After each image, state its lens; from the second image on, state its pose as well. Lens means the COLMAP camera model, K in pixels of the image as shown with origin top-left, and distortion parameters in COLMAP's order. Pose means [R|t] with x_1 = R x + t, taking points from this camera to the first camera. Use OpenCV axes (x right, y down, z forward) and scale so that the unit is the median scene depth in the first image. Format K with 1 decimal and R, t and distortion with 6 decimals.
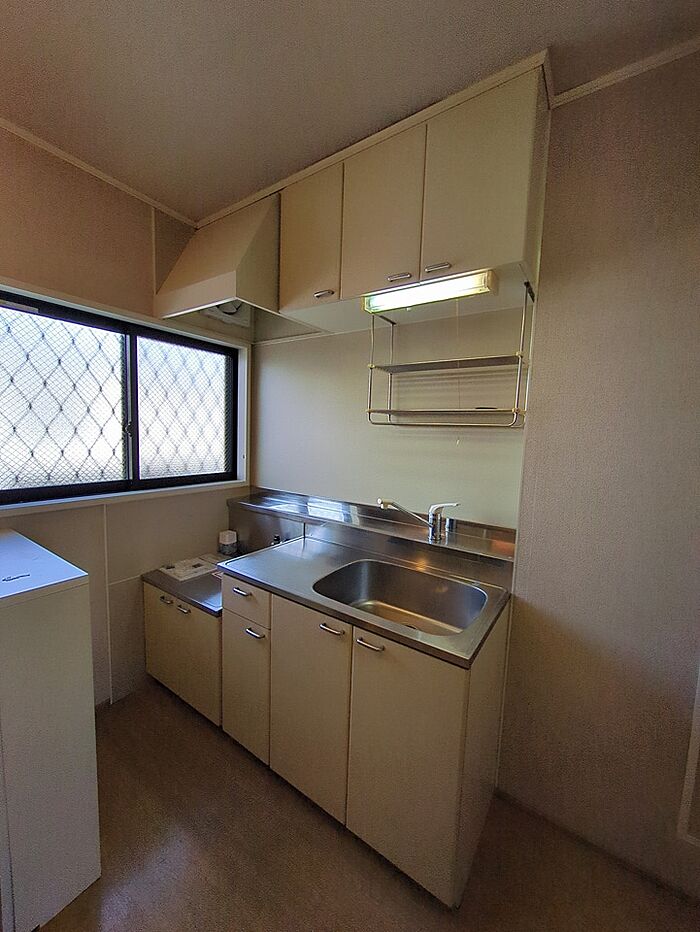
lens RADIAL K [[371.5, 0, 355.9], [0, 371.5, 467.7], [0, 0, 1]] dist [0.003289, 0.001213]
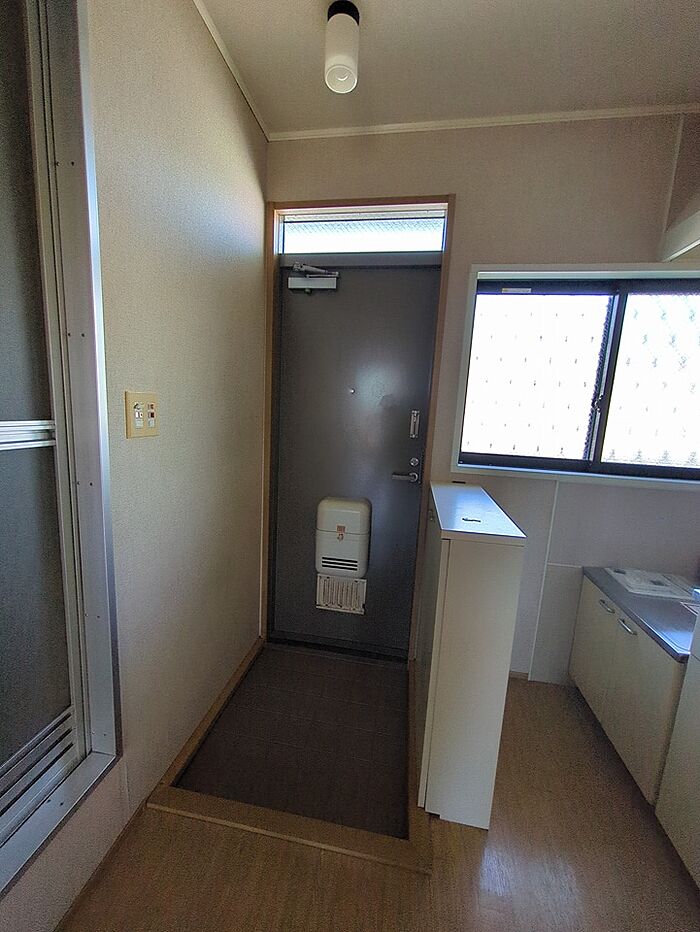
lens RADIAL K [[371.5, 0, 351.2], [0, 371.5, 464.6], [0, 0, 1]] dist [0.003289, 0.001213]
pose [[0.418717, 0.125368, -0.899422, -0.037171], [-0.128957, 0.988596, 0.077763, 0.047282], [0.898914, 0.083426, 0.430109, 0.093649]]
